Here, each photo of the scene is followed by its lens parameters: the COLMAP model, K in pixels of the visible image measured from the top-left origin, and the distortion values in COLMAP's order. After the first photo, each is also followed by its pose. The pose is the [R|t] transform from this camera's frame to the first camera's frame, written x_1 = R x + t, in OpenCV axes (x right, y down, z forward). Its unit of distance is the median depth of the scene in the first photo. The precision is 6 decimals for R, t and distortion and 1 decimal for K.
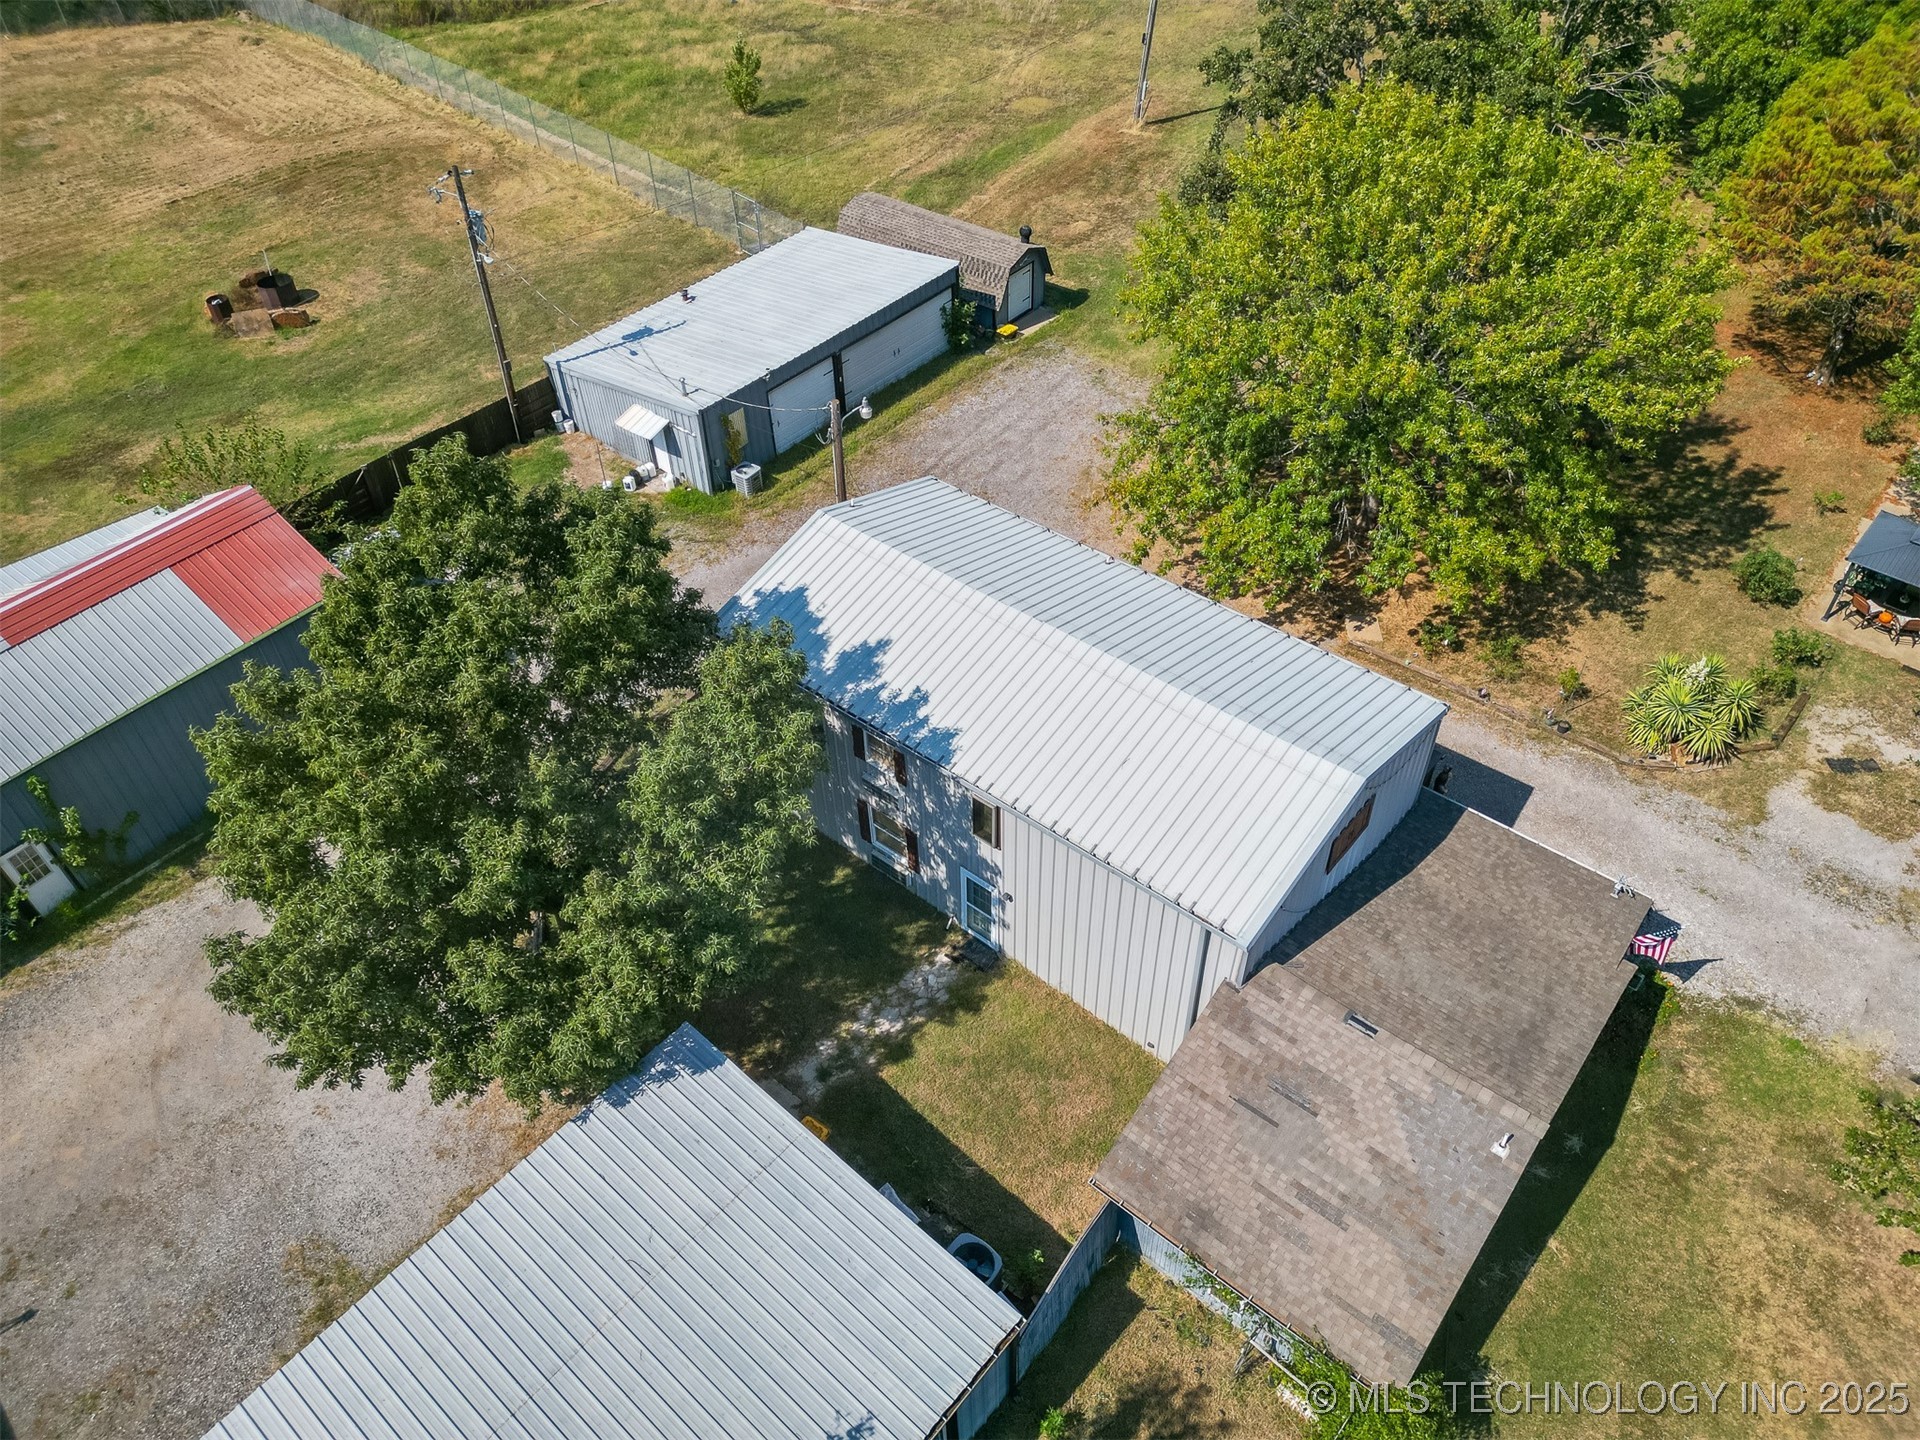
lens RADIAL K [[1353.2, 0, 960.0], [0, 1353.2, 720.0], [0, 0, 1]] dist [0.087537, -0.060101]
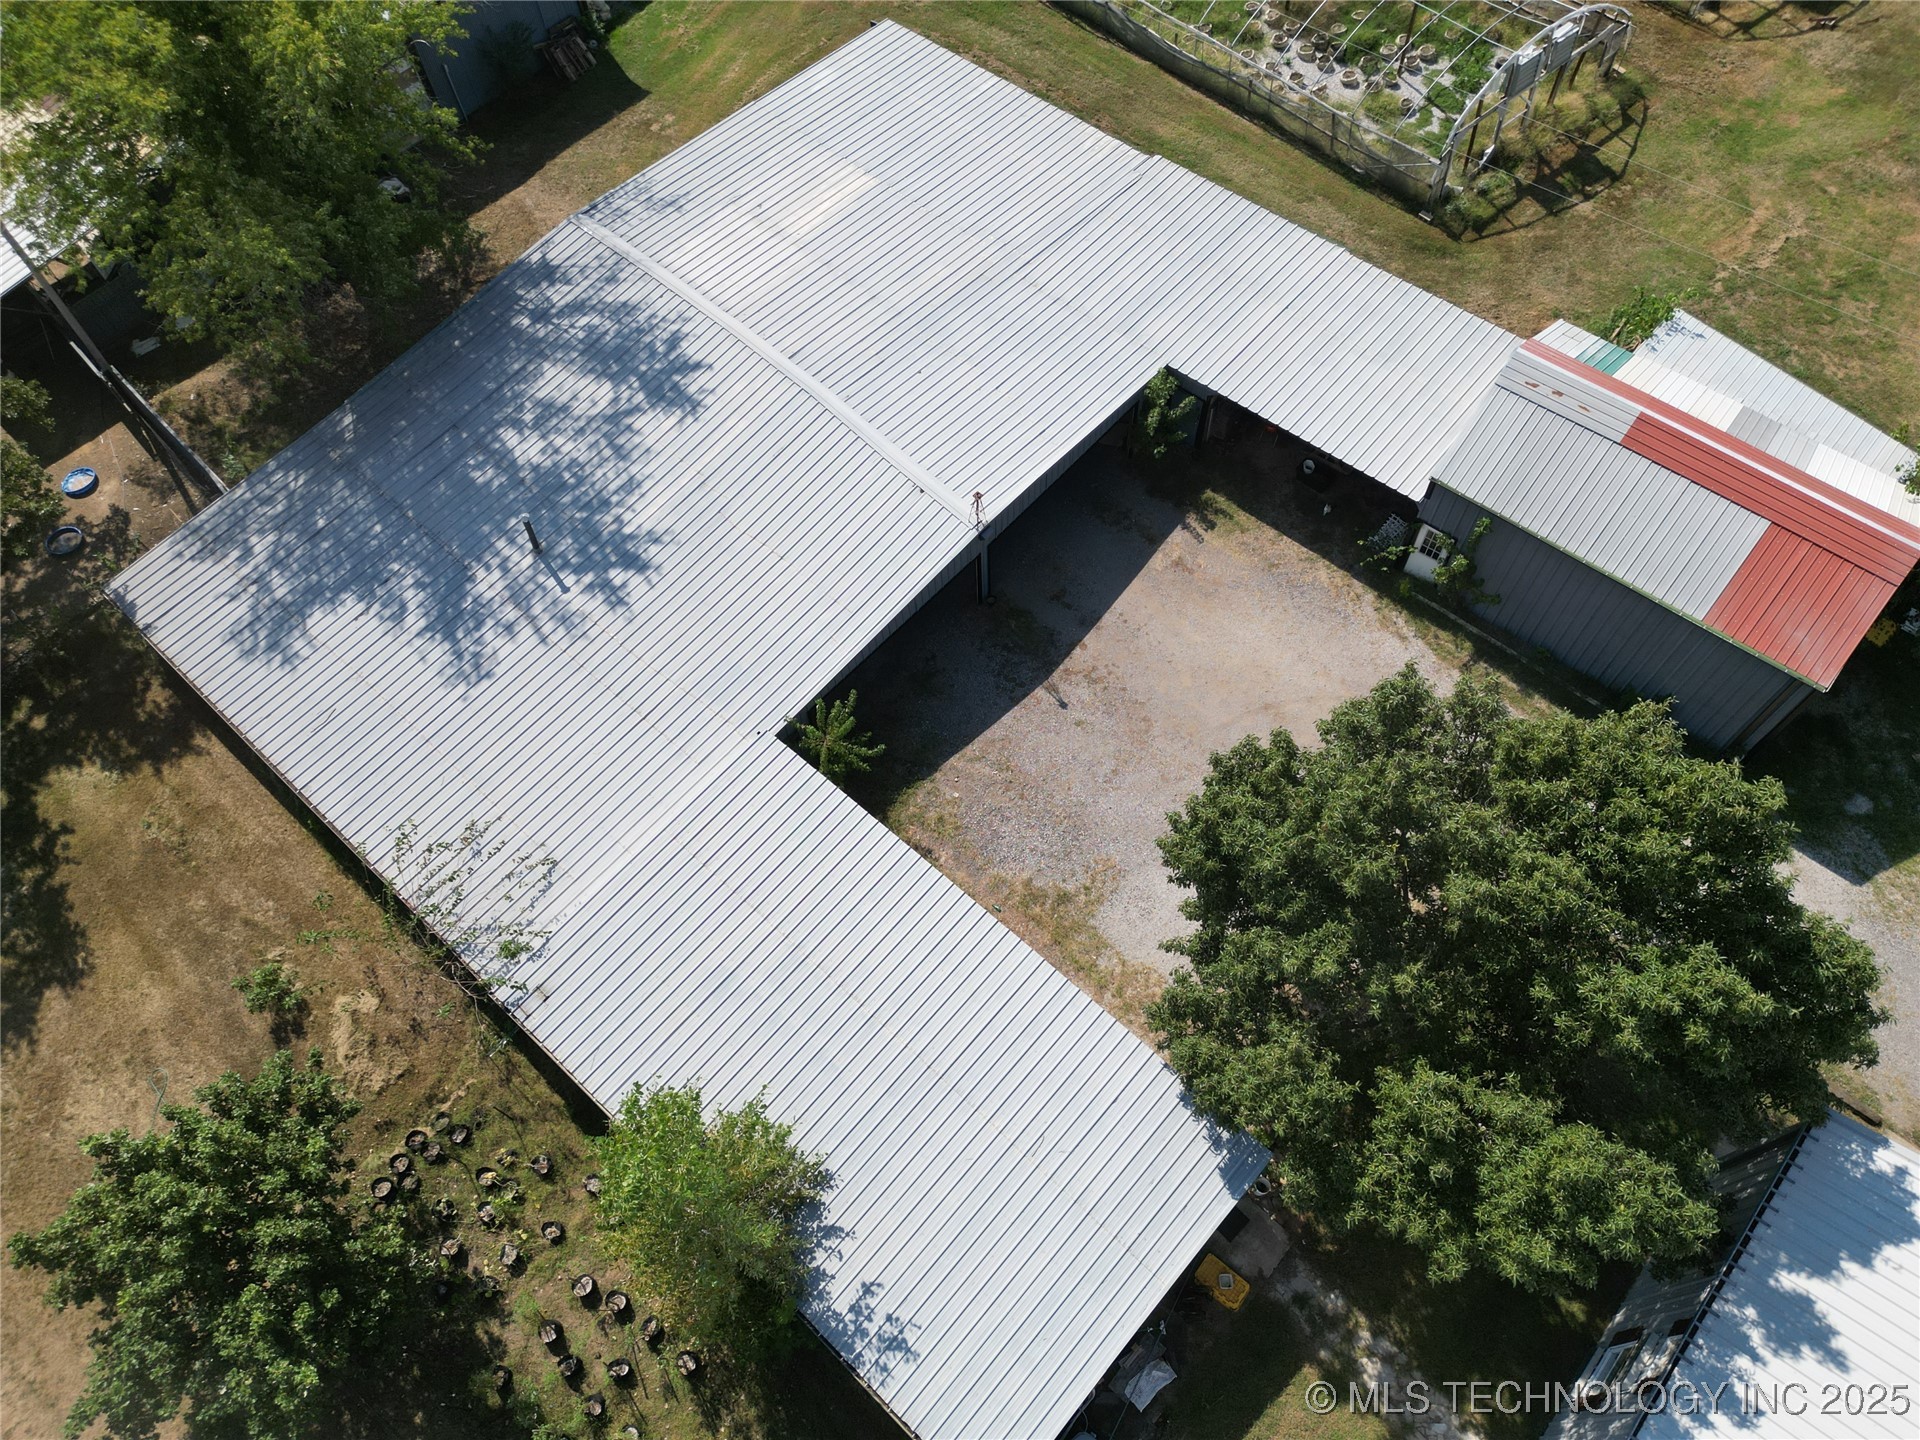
lens RADIAL K [[1353.2, 0, 960.0], [0, 1353.2, 720.0], [0, 0, 1]] dist [0.087537, -0.060101]
pose [[-0.015059, 0.884935, -0.465472, -0.004001], [-0.679523, 0.332443, 0.654011, -0.350334], [0.733499, 0.326147, 0.596327, 0.084817]]
